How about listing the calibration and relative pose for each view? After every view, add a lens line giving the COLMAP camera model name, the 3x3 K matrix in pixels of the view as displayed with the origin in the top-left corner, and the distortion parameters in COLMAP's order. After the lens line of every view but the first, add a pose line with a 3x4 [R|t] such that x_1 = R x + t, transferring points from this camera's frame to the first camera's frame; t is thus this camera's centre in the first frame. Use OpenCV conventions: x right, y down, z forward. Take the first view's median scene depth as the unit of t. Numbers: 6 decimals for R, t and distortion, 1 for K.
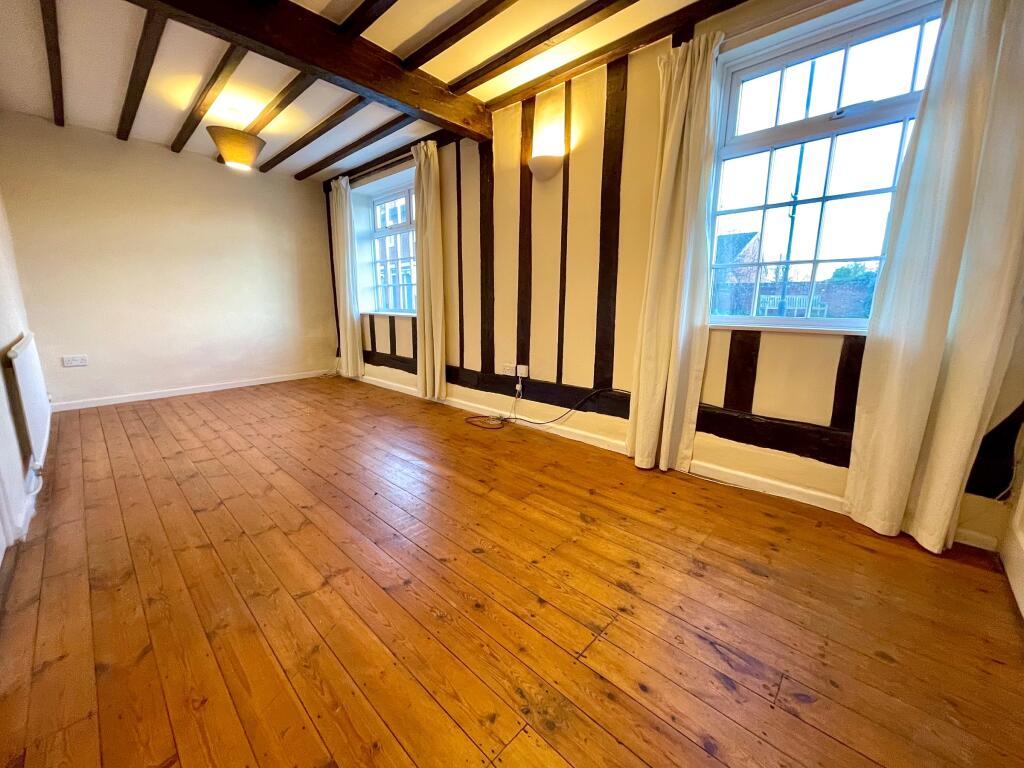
lens RADIAL K [[411.3, 0, 511.0], [0, 411.3, 384.8], [0, 0, 1]] dist [-0.003031, -0.000069]
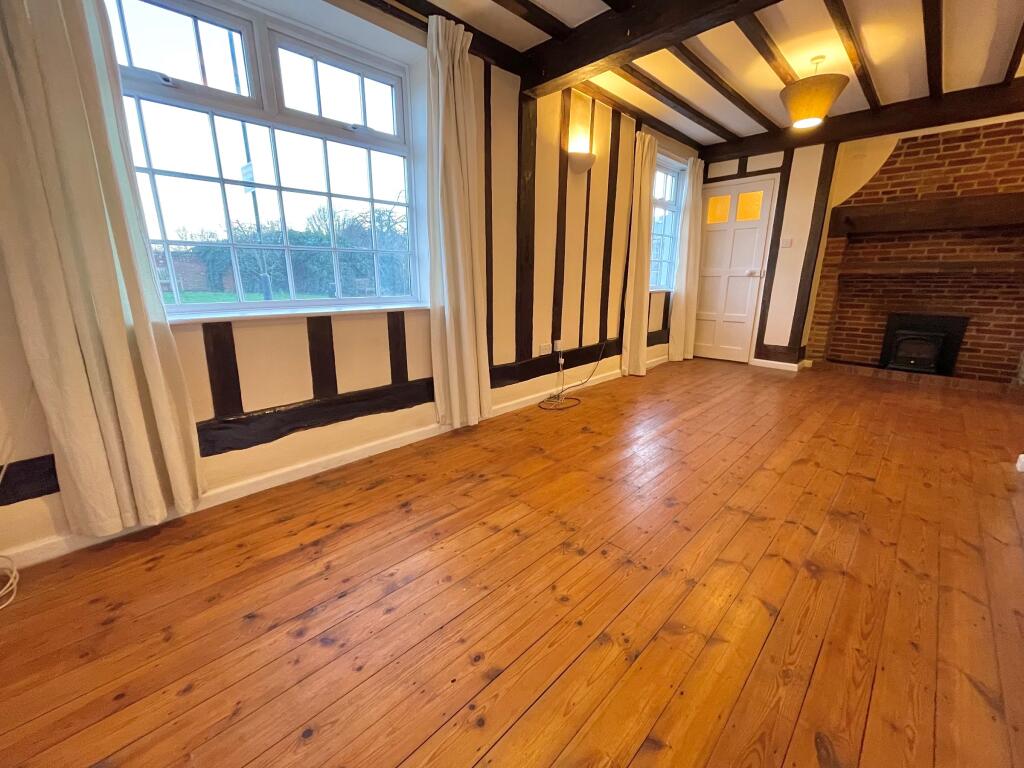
lens RADIAL K [[408.5, 0, 512.0], [0, 408.5, 384.0], [0, 0, 1]] dist [0.019389, -0.008002]
pose [[0.022366, -0.259923, 0.965370, -1.498182], [0.195361, 0.948133, 0.250755, -0.334970], [-0.980476, 0.182987, 0.071985, 1.529723]]
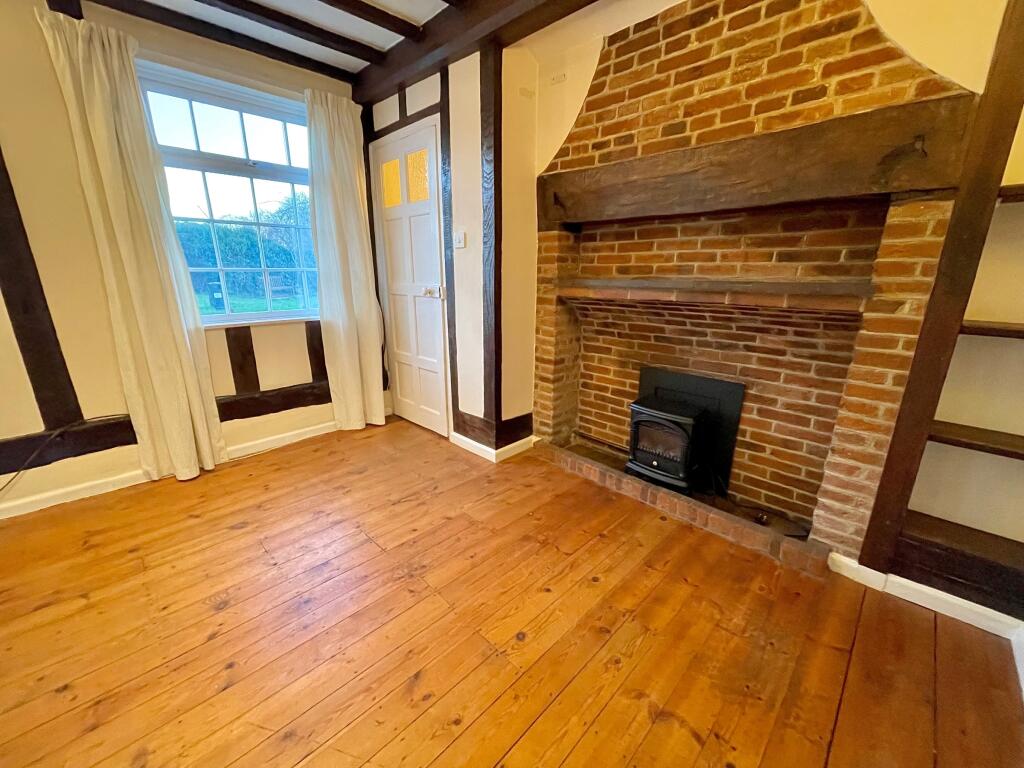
lens RADIAL K [[411.3, 0, 511.0], [0, 411.3, 384.8], [0, 0, 1]] dist [-0.003031, -0.000069]
pose [[0.023540, -0.274090, 0.961416, -0.579049], [0.193612, 0.944725, 0.264591, -0.128073], [-0.980796, 0.179914, 0.075306, 0.147387]]
